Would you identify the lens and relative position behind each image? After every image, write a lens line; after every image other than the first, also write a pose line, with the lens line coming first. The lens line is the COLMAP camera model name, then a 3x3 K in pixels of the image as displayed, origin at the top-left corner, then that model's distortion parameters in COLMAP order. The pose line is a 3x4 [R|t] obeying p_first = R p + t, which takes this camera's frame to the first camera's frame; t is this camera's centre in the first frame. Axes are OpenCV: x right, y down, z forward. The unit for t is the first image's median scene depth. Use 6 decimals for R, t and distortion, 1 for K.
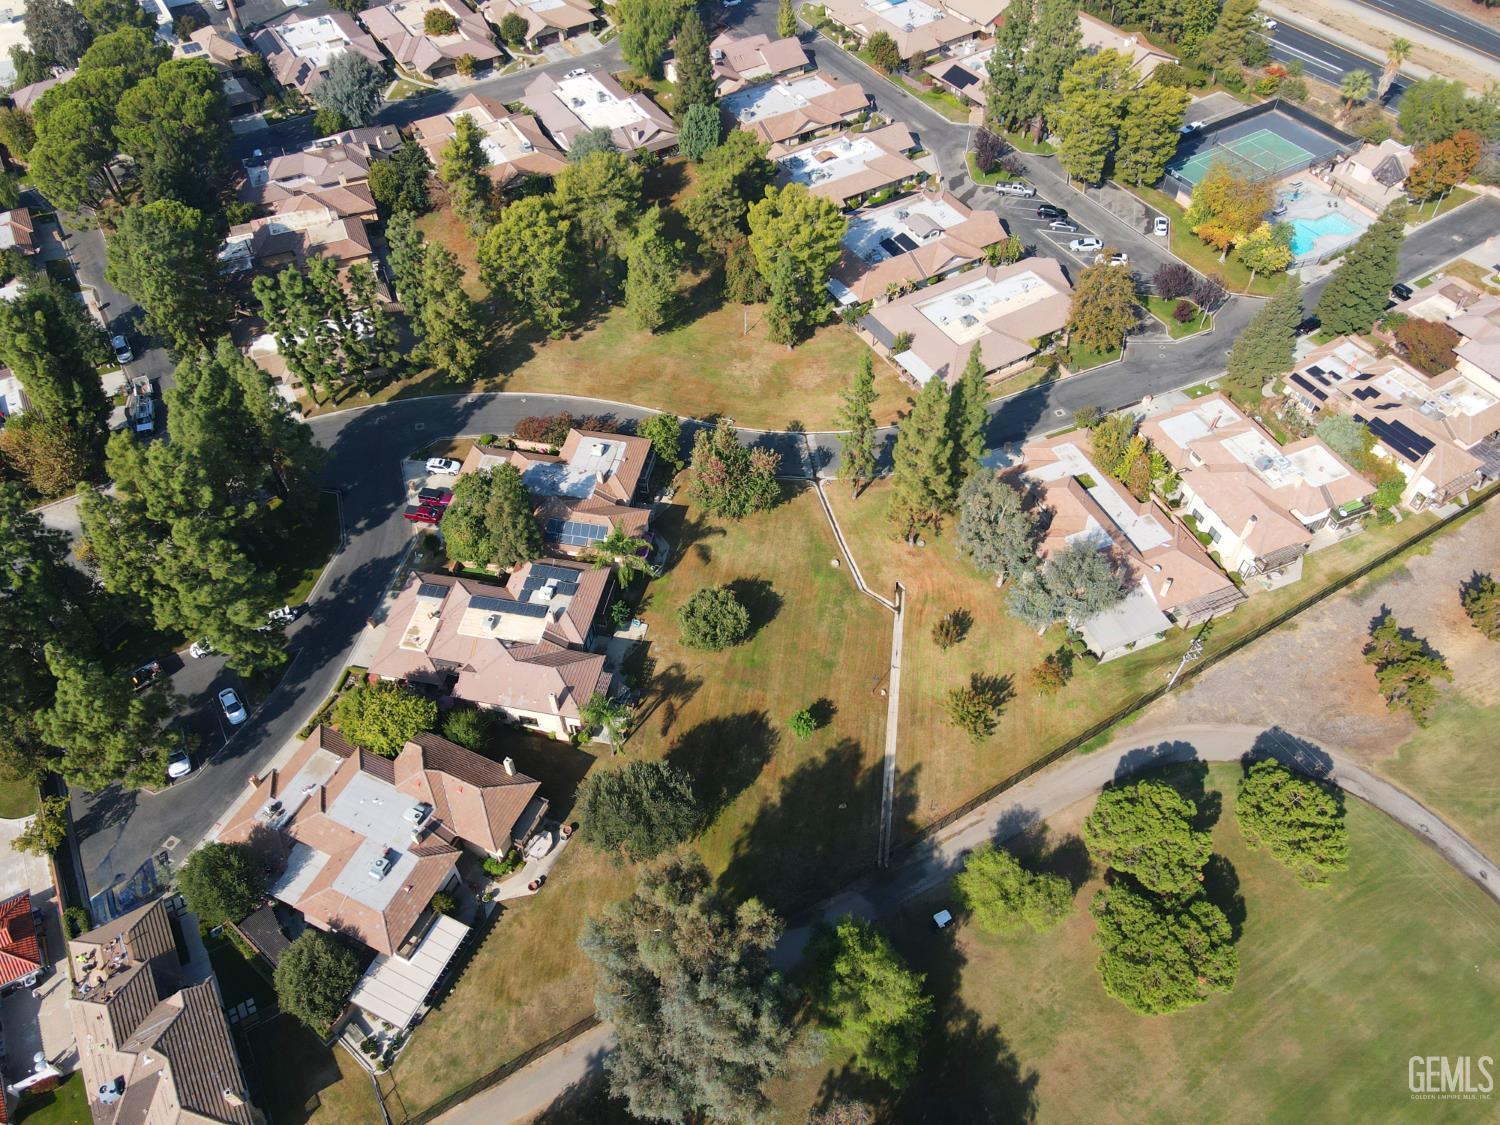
lens RADIAL K [[1099.9, 0, 748.3], [0, 1099.9, 556.0], [0, 0, 1]] dist [0.003308, 0.014162]
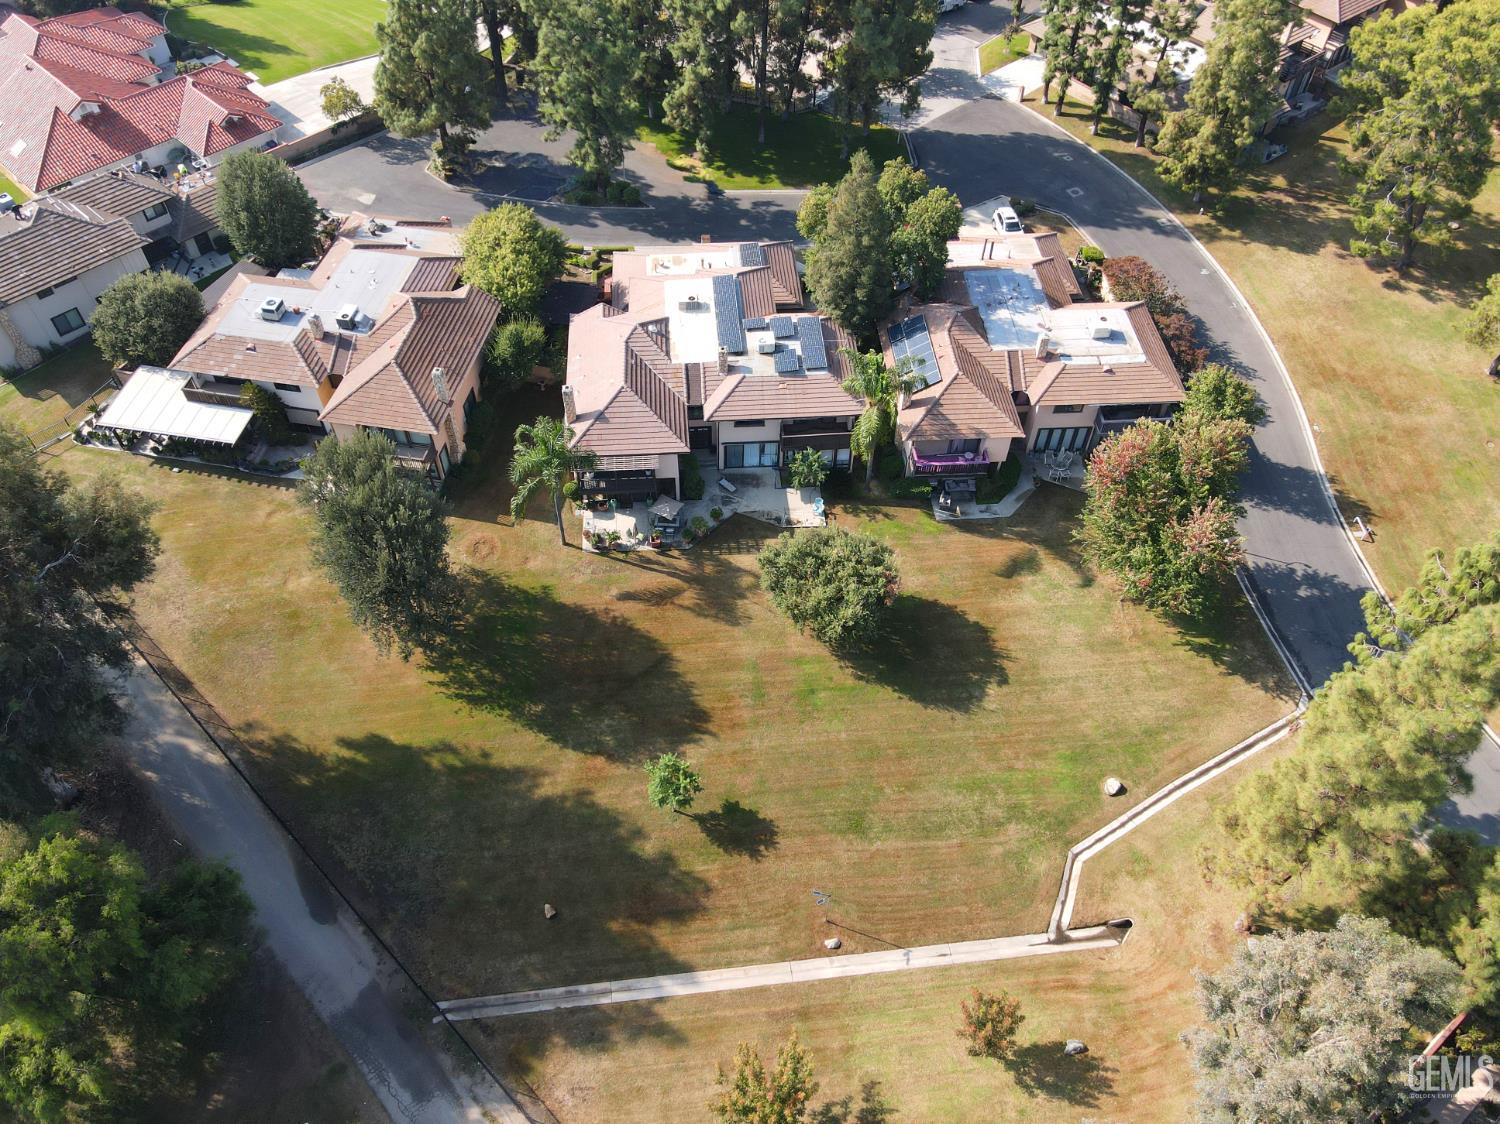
lens RADIAL K [[1099.9, 0, 740.6], [0, 1099.9, 568.6], [0, 0, 1]] dist [0.003308, 0.014162]
pose [[0.252161, 0.755053, -0.605236, 0.287400], [-0.731096, 0.558402, 0.392028, -0.129026], [0.633967, 0.343631, 0.692823, 0.599175]]
